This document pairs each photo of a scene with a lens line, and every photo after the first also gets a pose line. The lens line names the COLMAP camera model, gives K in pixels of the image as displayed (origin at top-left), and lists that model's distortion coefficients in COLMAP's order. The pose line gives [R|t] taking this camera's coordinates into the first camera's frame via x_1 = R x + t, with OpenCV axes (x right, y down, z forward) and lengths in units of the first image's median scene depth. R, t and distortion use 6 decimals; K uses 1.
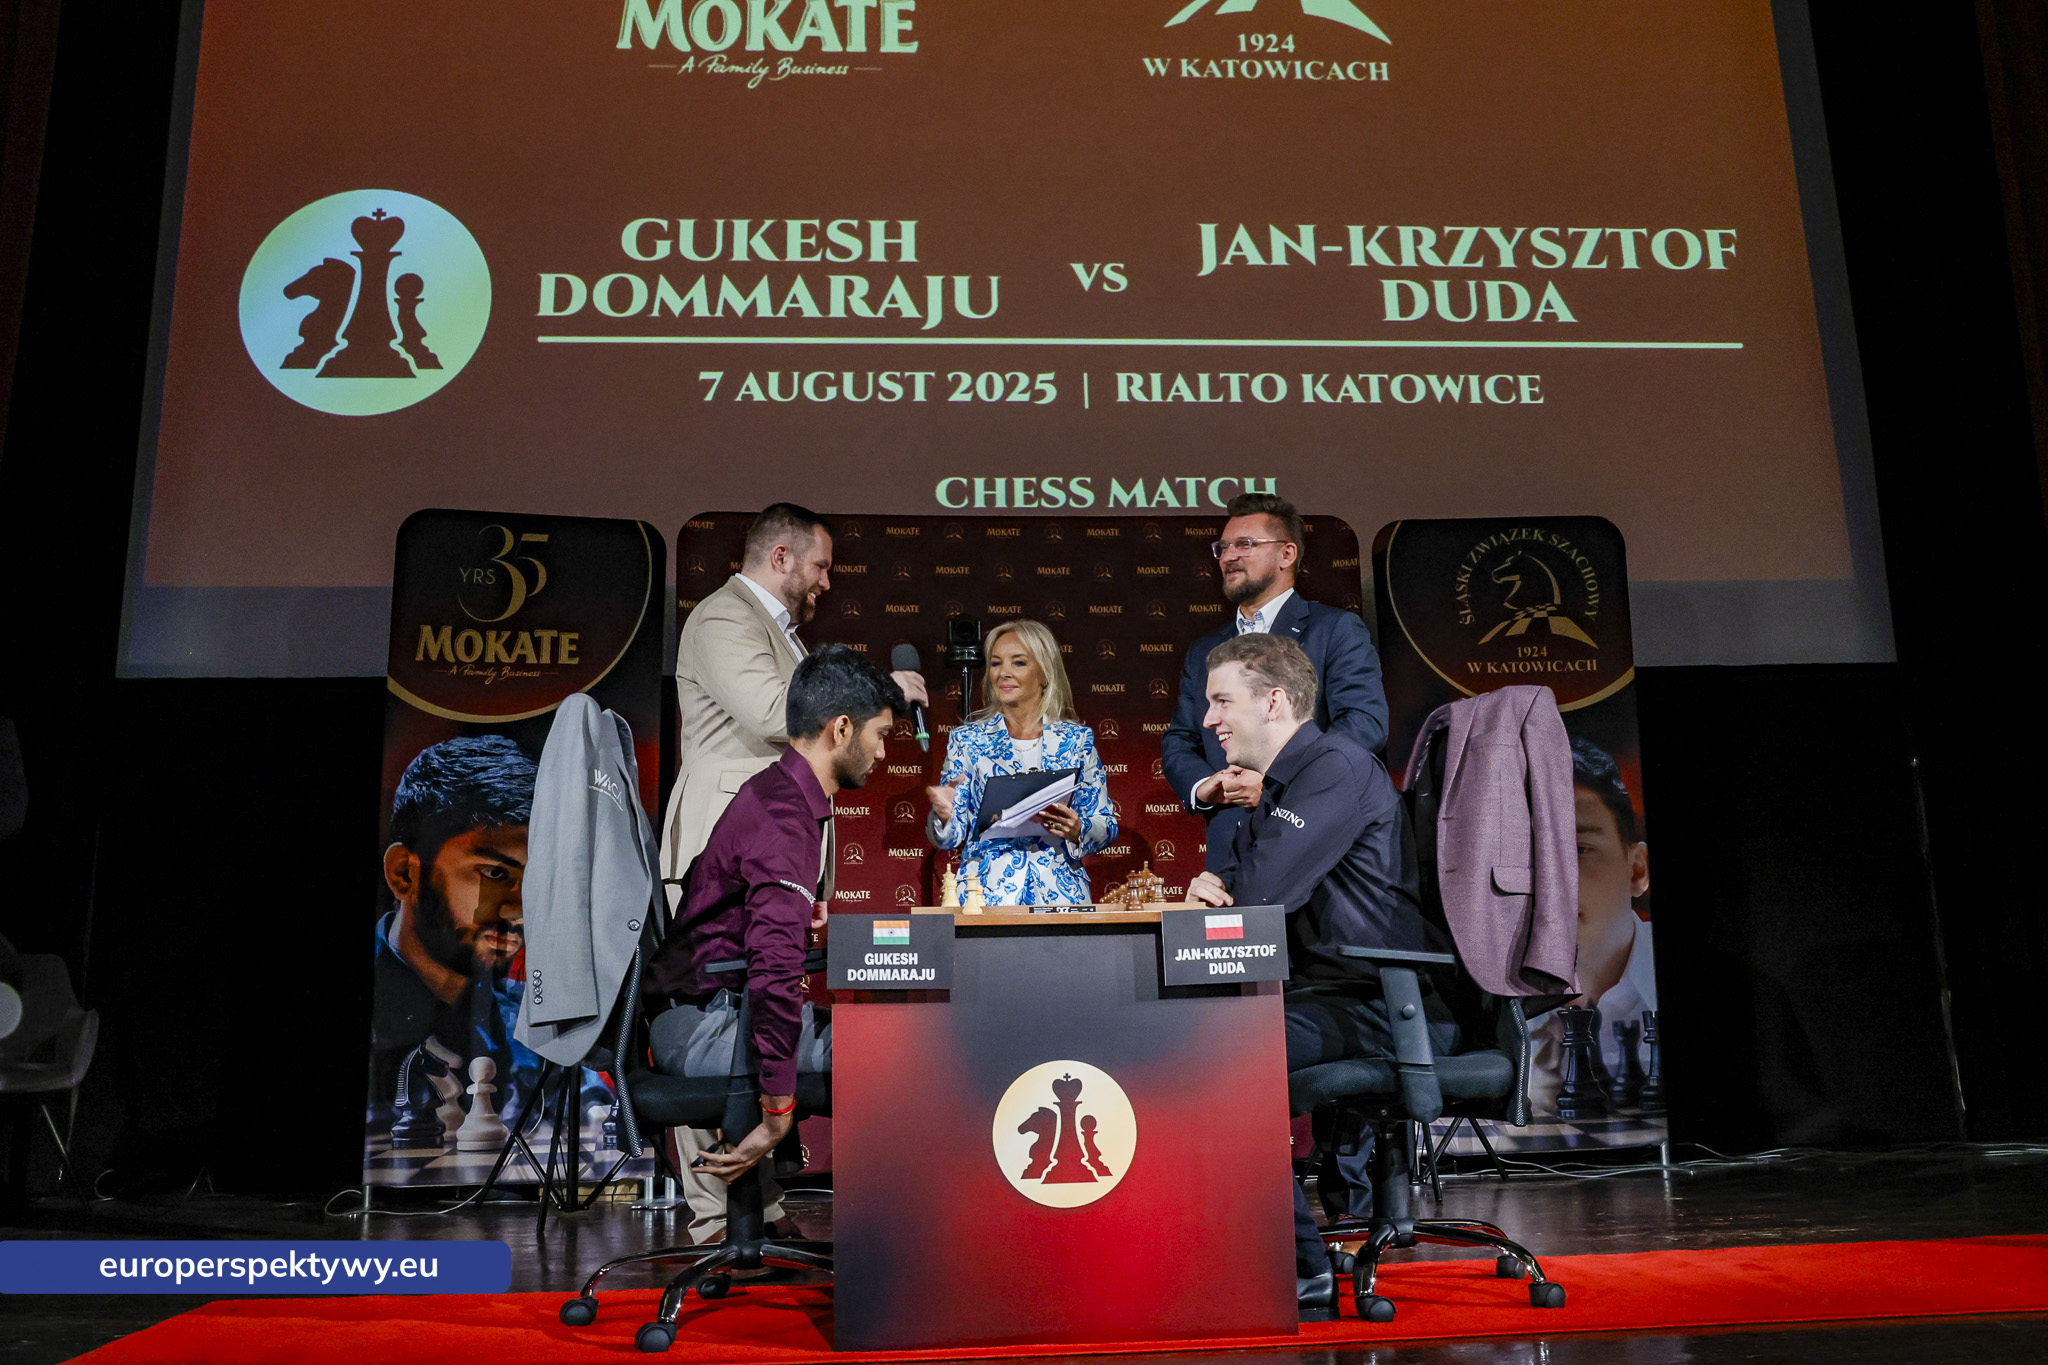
lens RADIAL K [[1694.4, 0, 1036.7], [0, 1694.4, 678.8], [0, 0, 1]] dist [-0.048245, 0.014535]
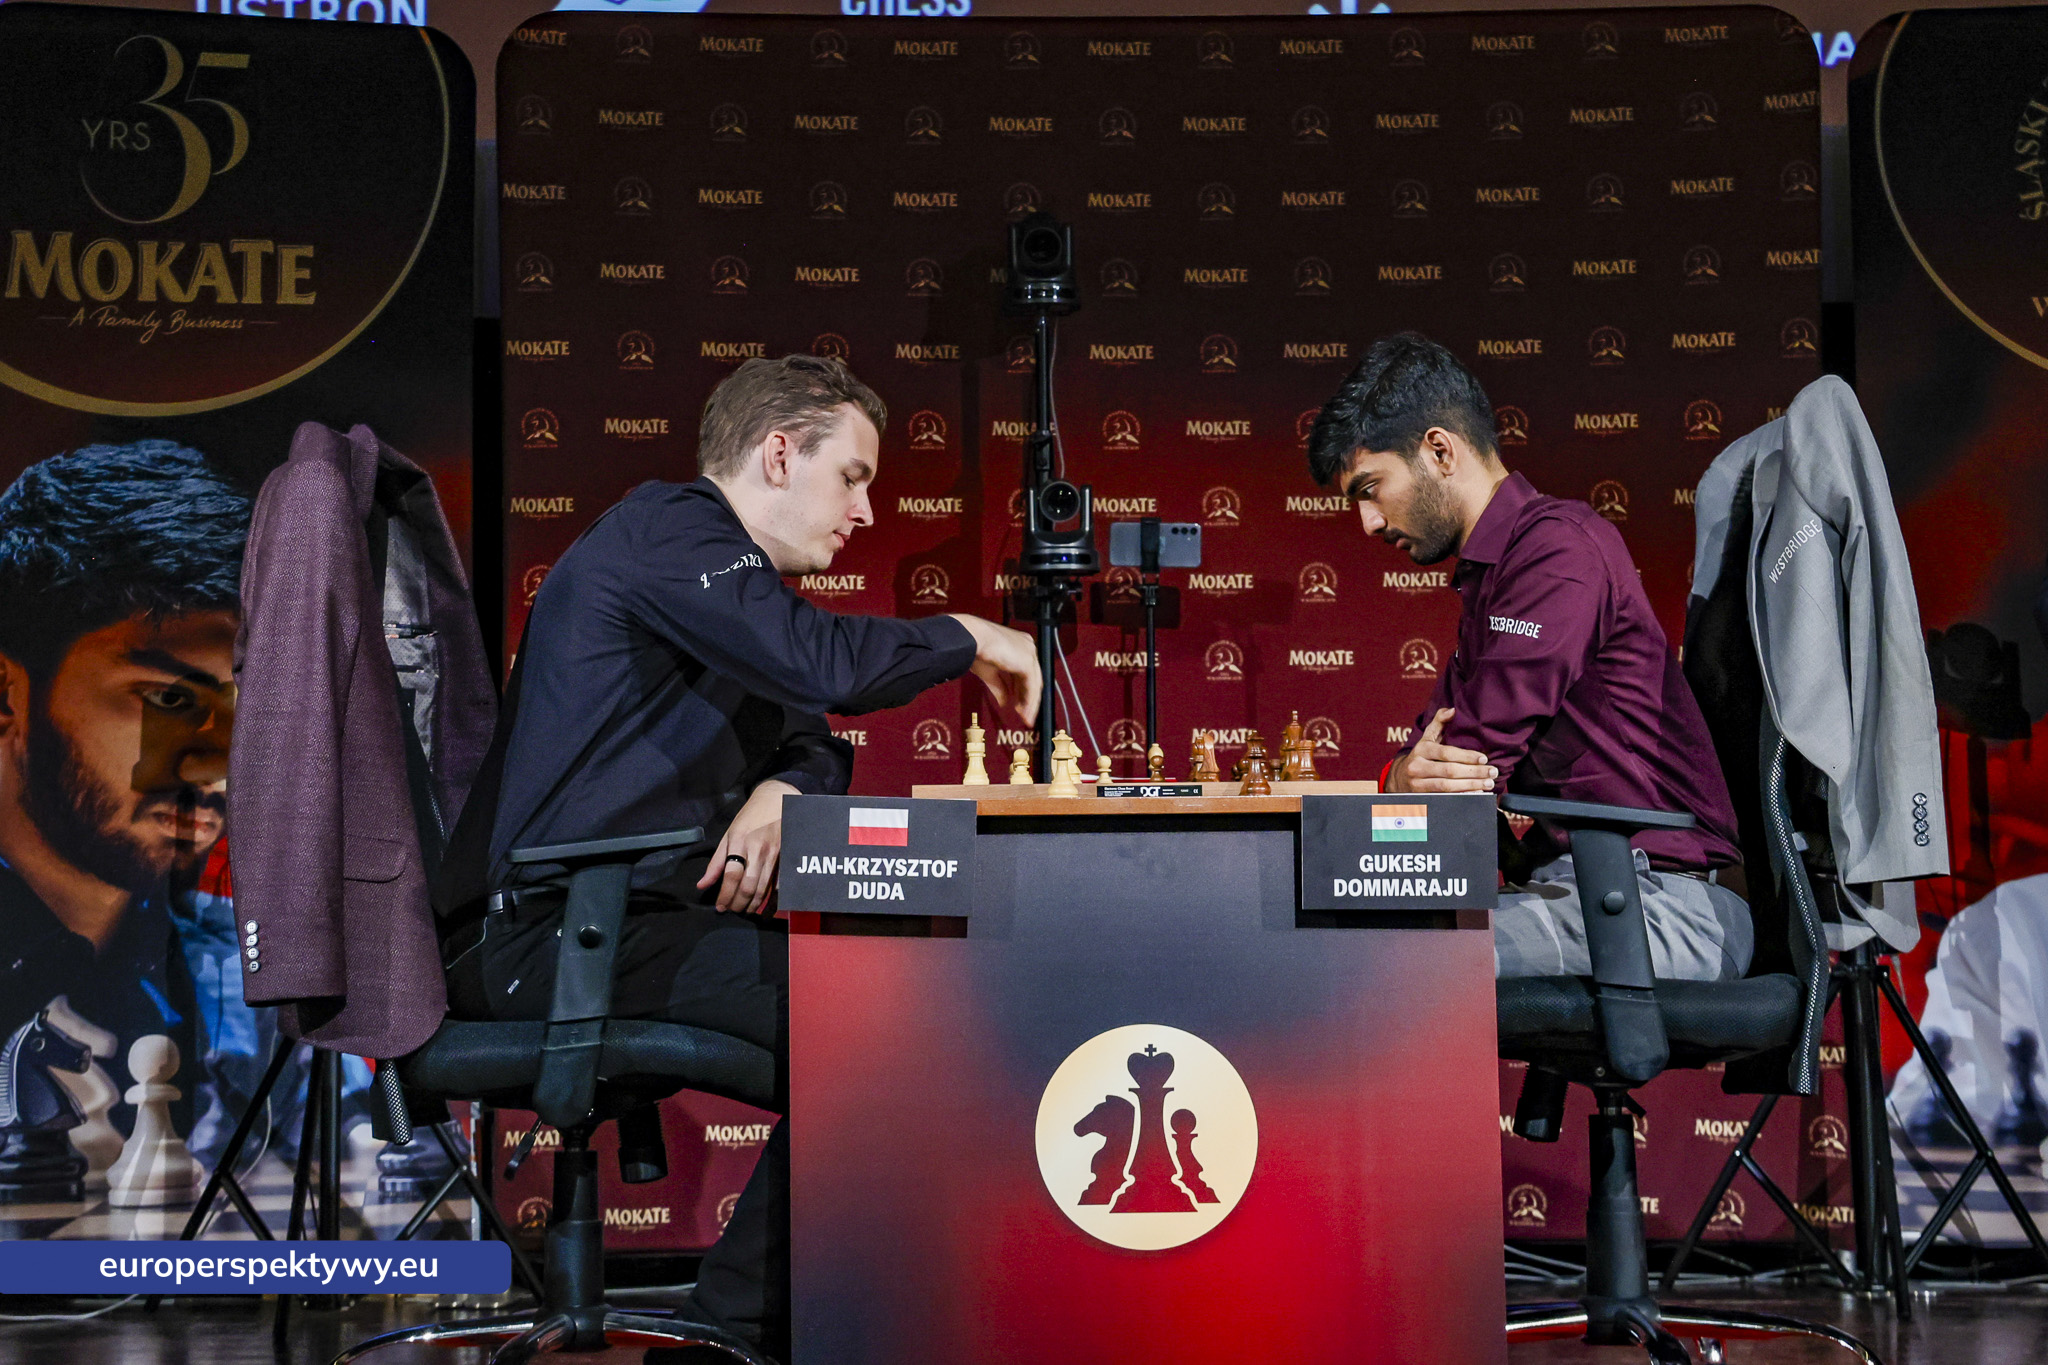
lens RADIAL K [[4078.3, 0, 1028.0], [0, 4078.3, 606.8], [0, 0, 1]] dist [0.279252, -0.337426]
pose [[0.997814, 0.006074, -0.065812, 0.032679], [0.000901, 0.994425, 0.105444, -0.044024], [0.066086, -0.105273, 0.992245, -0.241431]]
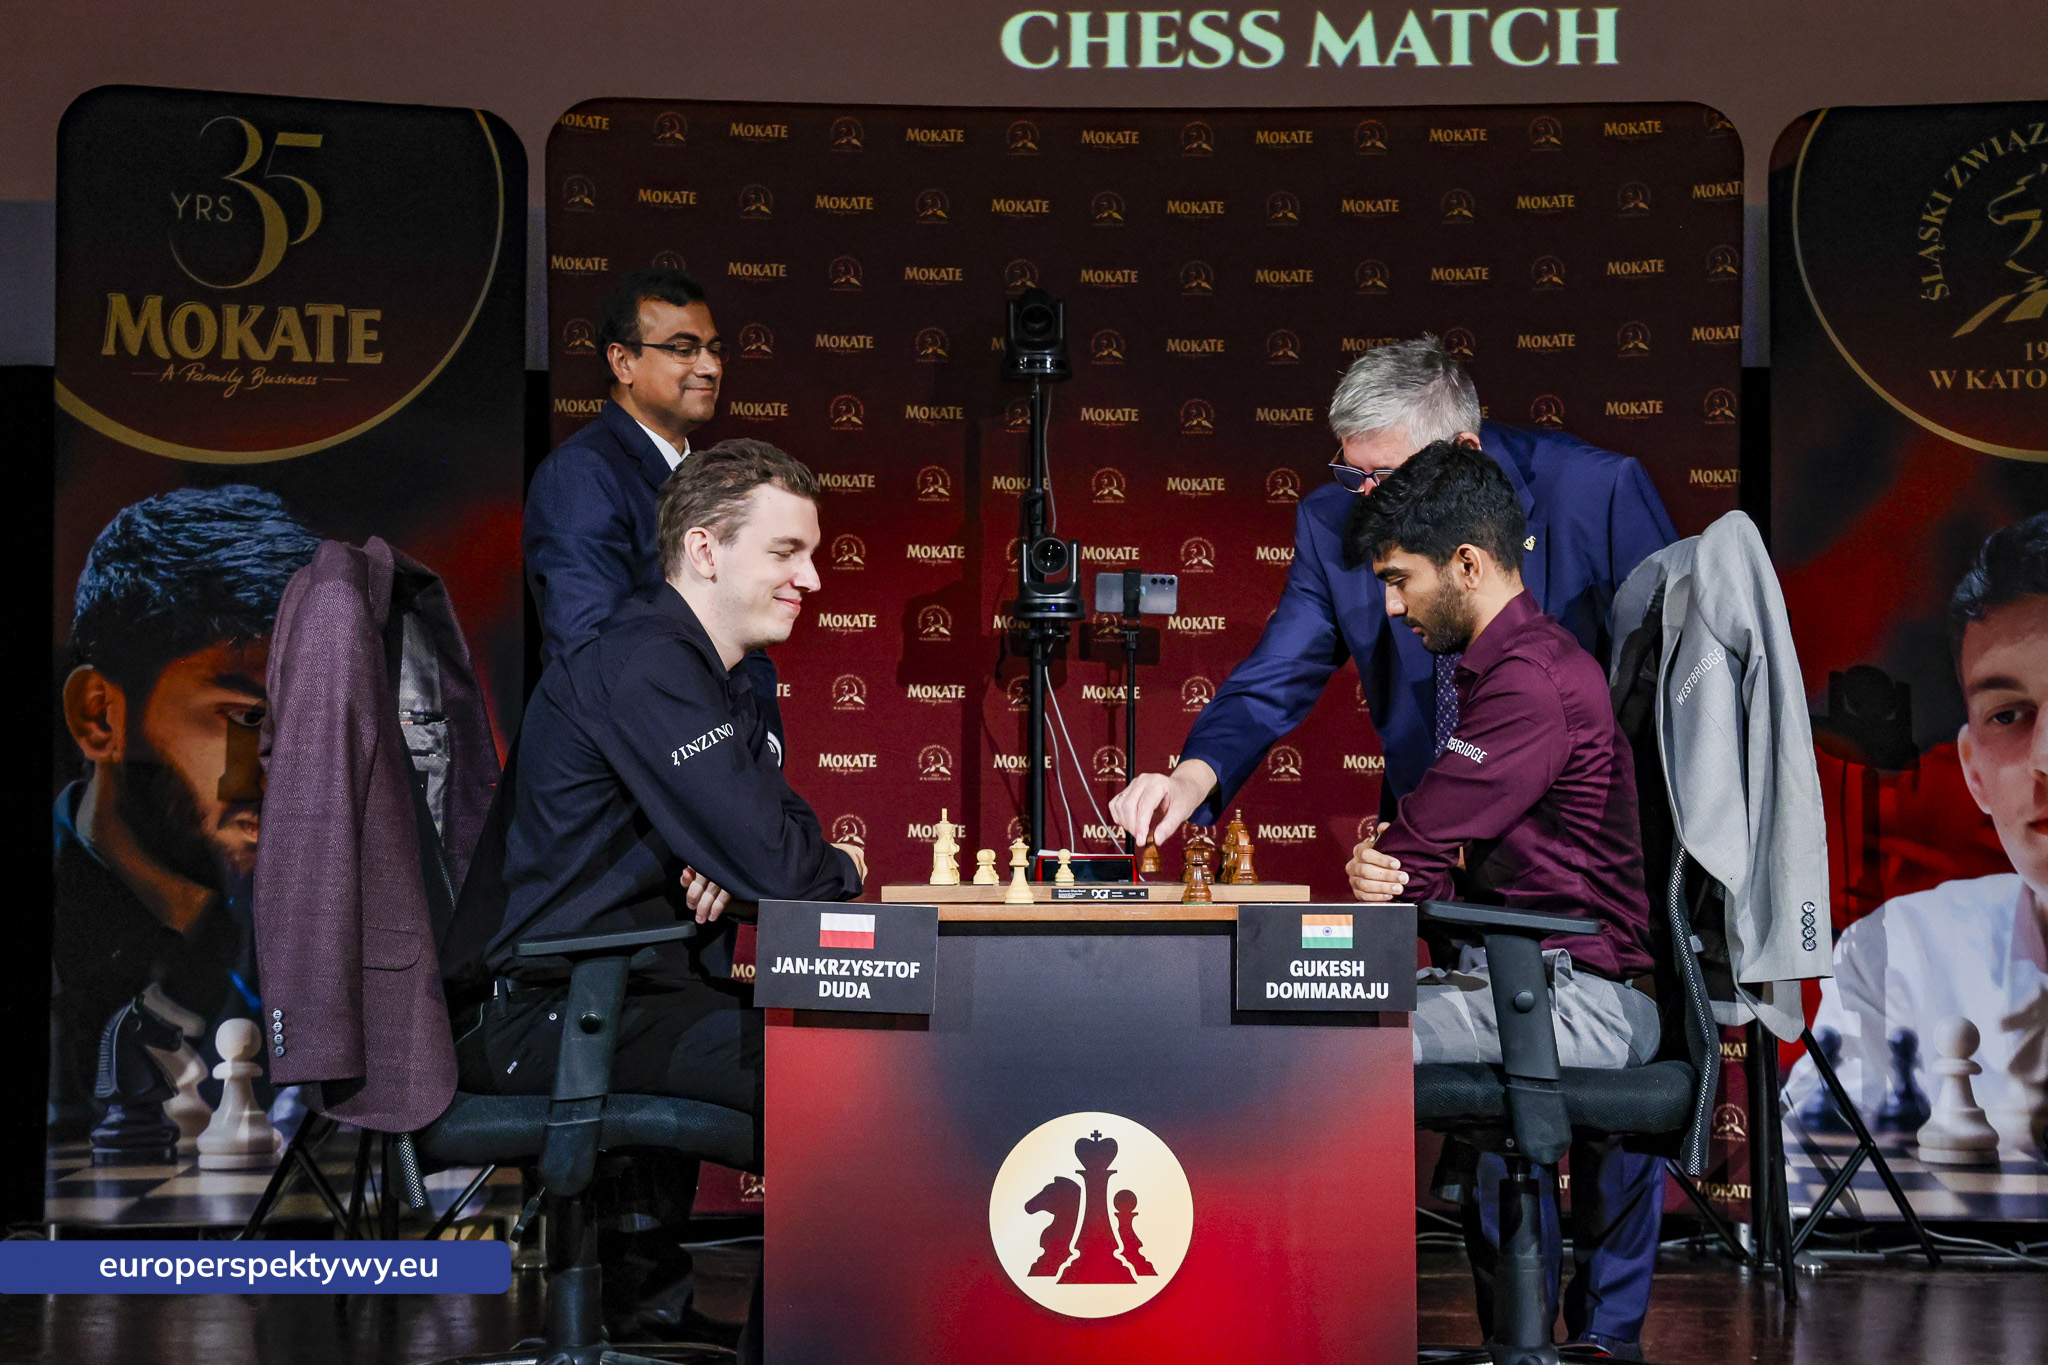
lens RADIAL K [[3486.6, 0, 1059.0], [0, 3486.6, 708.5], [0, 0, 1]] dist [0.278121, -0.578329]
pose [[0.997351, 0.019825, -0.069984, 0.045157], [-0.008297, 0.986868, 0.161316, -0.078514], [0.072263, -0.160308, 0.984418, -0.183553]]
